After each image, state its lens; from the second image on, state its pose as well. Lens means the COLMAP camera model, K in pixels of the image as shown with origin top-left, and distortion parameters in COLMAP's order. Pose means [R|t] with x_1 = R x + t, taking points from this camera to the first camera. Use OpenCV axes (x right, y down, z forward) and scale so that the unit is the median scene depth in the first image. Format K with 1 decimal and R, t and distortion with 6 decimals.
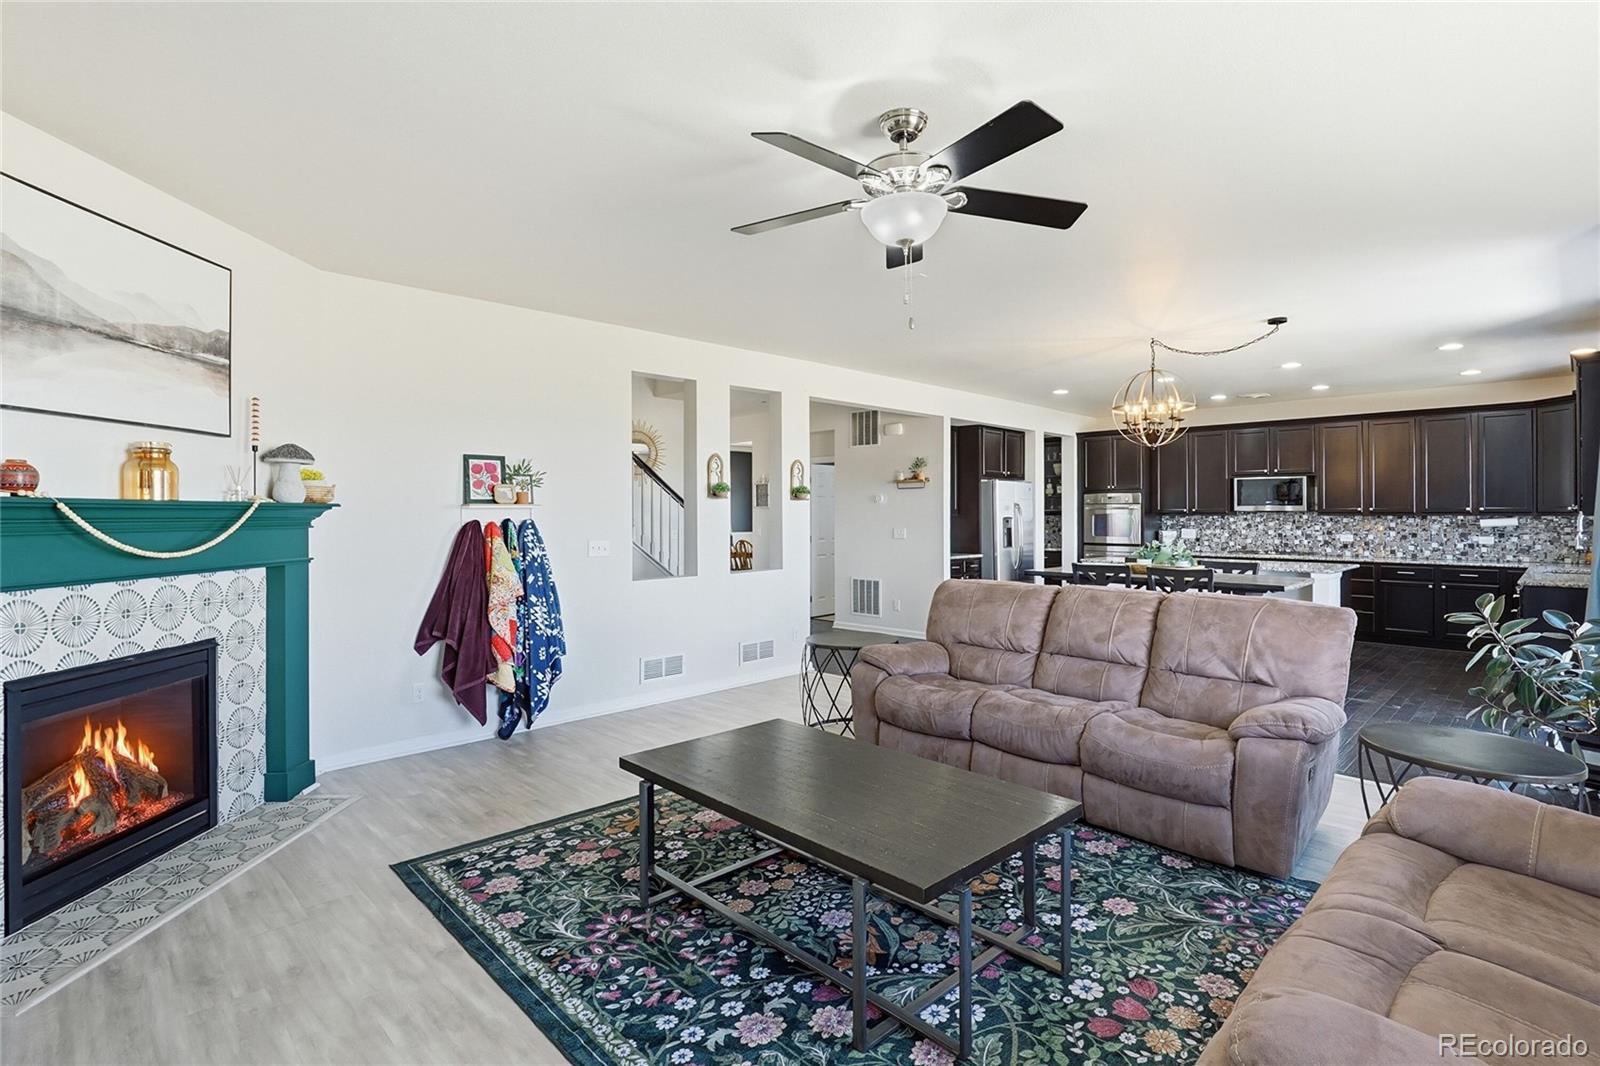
lens RADIAL K [[785.0, 0, 803.7], [0, 785.0, 507.0], [0, 0, 1]] dist [0.001174, 0.001217]
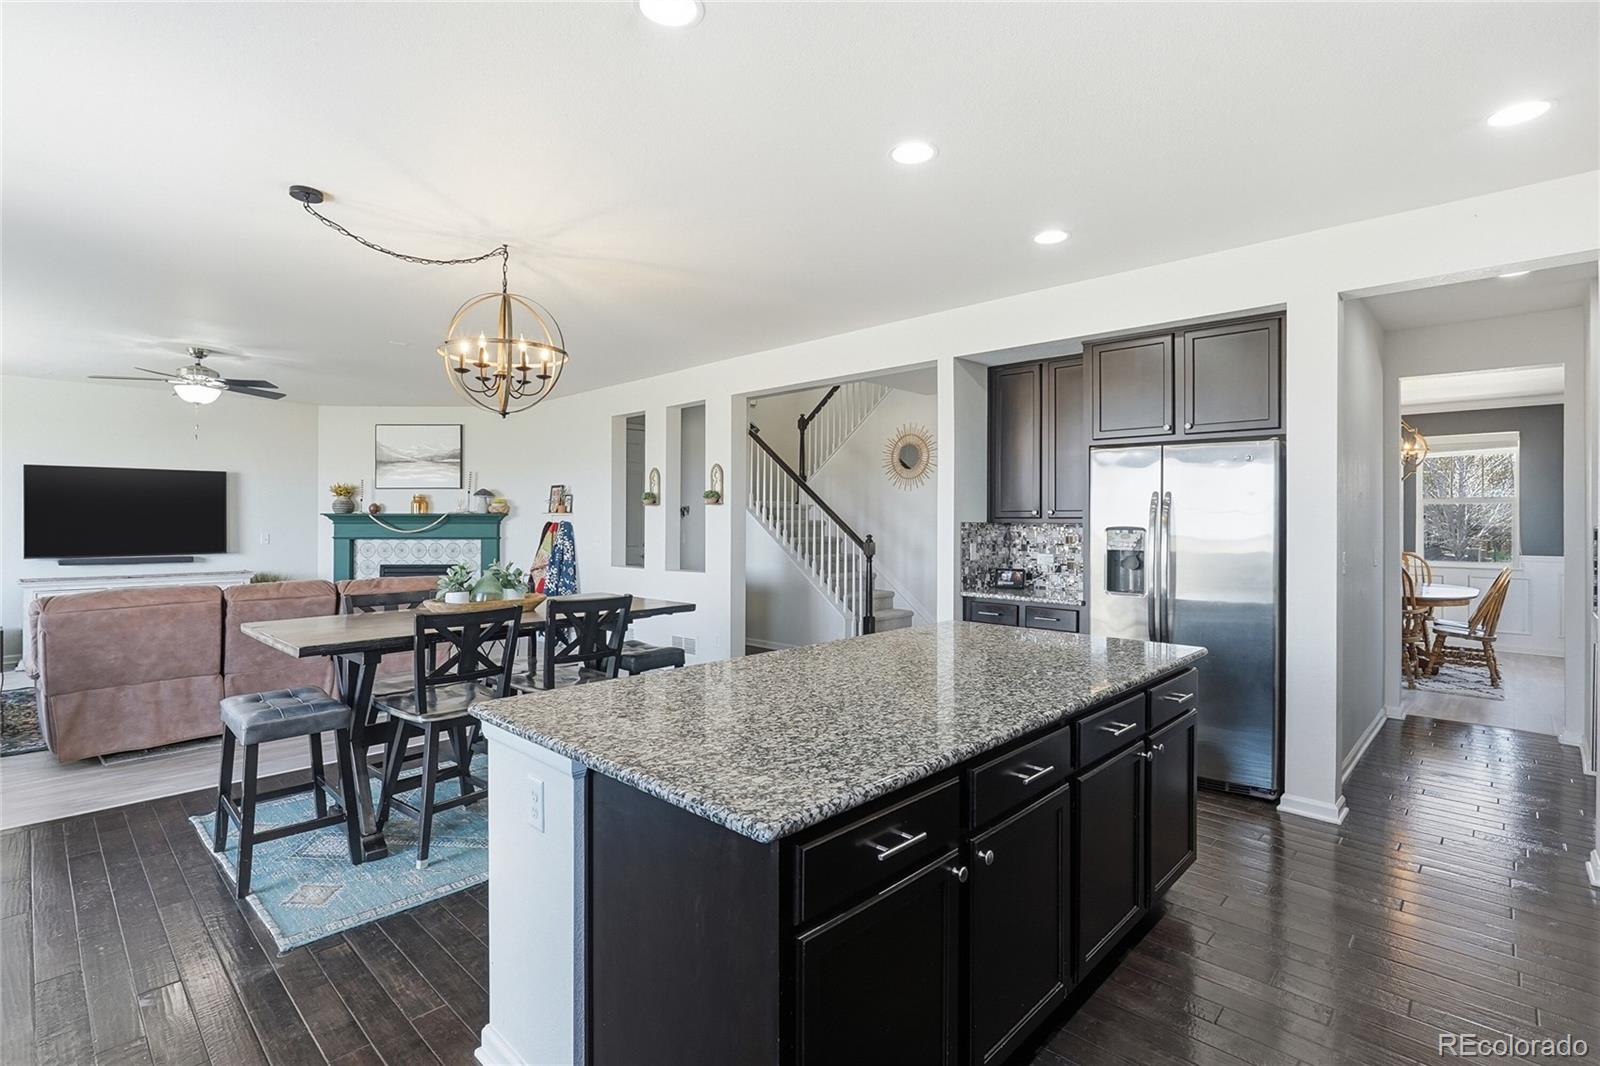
lens RADIAL K [[749.7, 0, 781.8], [0, 749.7, 508.0], [0, 0, 1]] dist [-0.003857, -0.000678]
pose [[0.008159, -0.015831, -0.999841, 1.781484], [0.007284, 0.999849, -0.015772, 0.022466], [0.999940, -0.007154, 0.008273, 2.058788]]
